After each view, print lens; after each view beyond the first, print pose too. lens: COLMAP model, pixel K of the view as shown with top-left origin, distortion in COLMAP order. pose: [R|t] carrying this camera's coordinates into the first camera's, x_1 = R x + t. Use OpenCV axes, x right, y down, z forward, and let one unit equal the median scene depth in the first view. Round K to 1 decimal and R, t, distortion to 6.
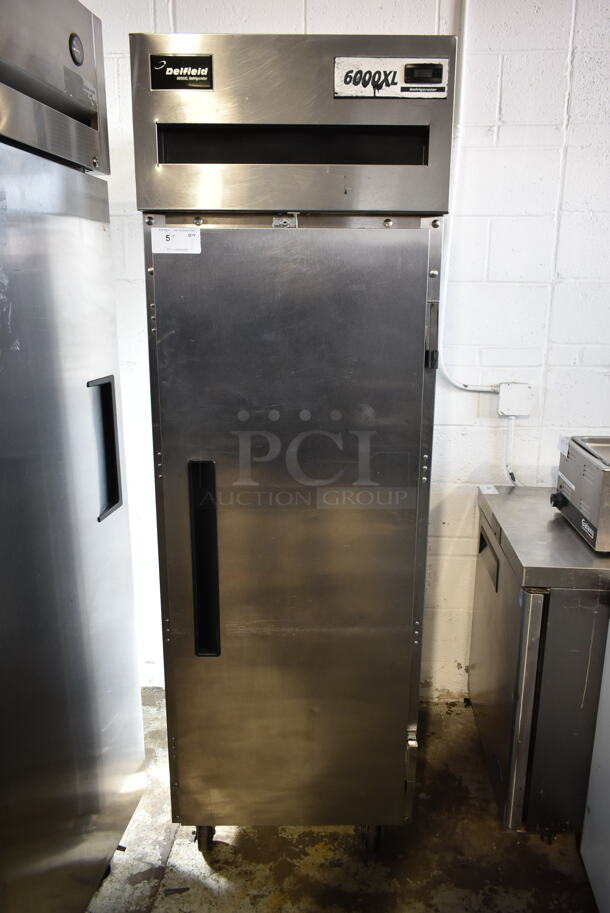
lens RADIAL K [[708.1, 0, 305.0], [0, 708.1, 456.5], [0, 0, 1]] dist [-0.011300, 0.000444]
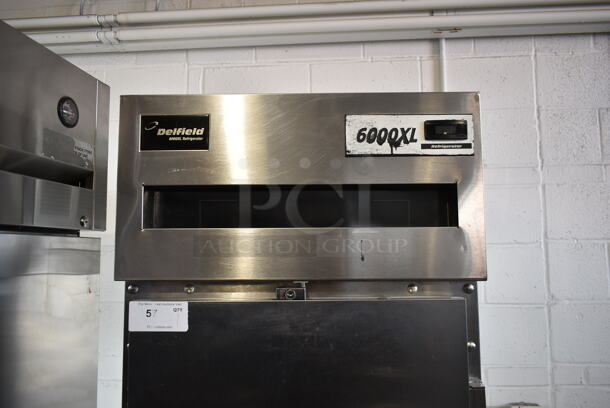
lens RADIAL K [[473.1, 0, 305.0], [0, 473.1, 204.0], [0, 0, 1]] dist [-0.011300, 0.000444]
pose [[0.999861, -0.013315, -0.009995, -0.003752], [0.009245, 0.943312, -0.331779, -0.206642], [0.013846, 0.331641, 0.943304, 0.372671]]
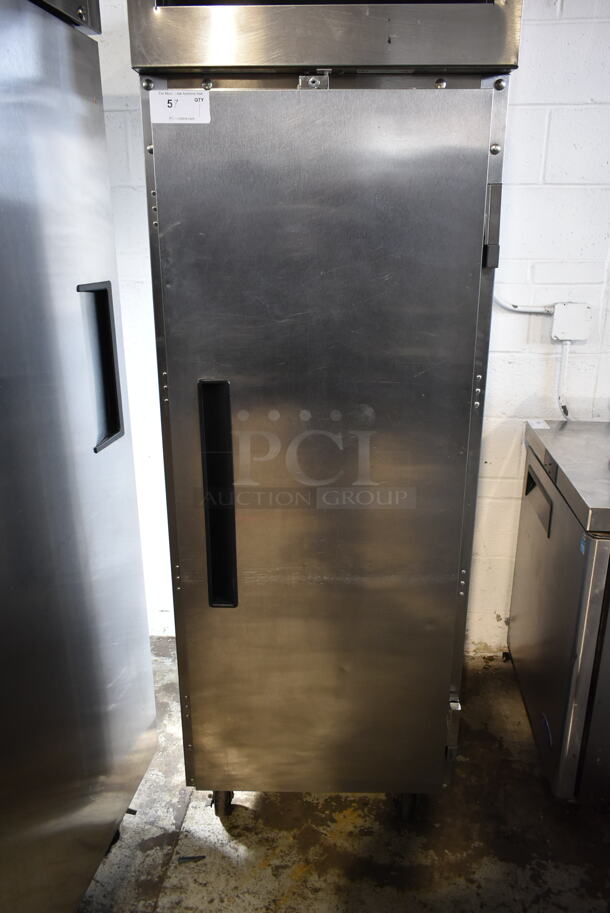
lens RADIAL K [[708.1, 0, 305.0], [0, 708.1, 456.5], [0, 0, 1]] dist [-0.011300, 0.000444]
pose [[0.999582, 0.003173, -0.028730, -0.011385], [-0.001101, 0.997414, 0.071867, 0.032208], [0.028883, -0.071805, 0.997000, 0.138592]]
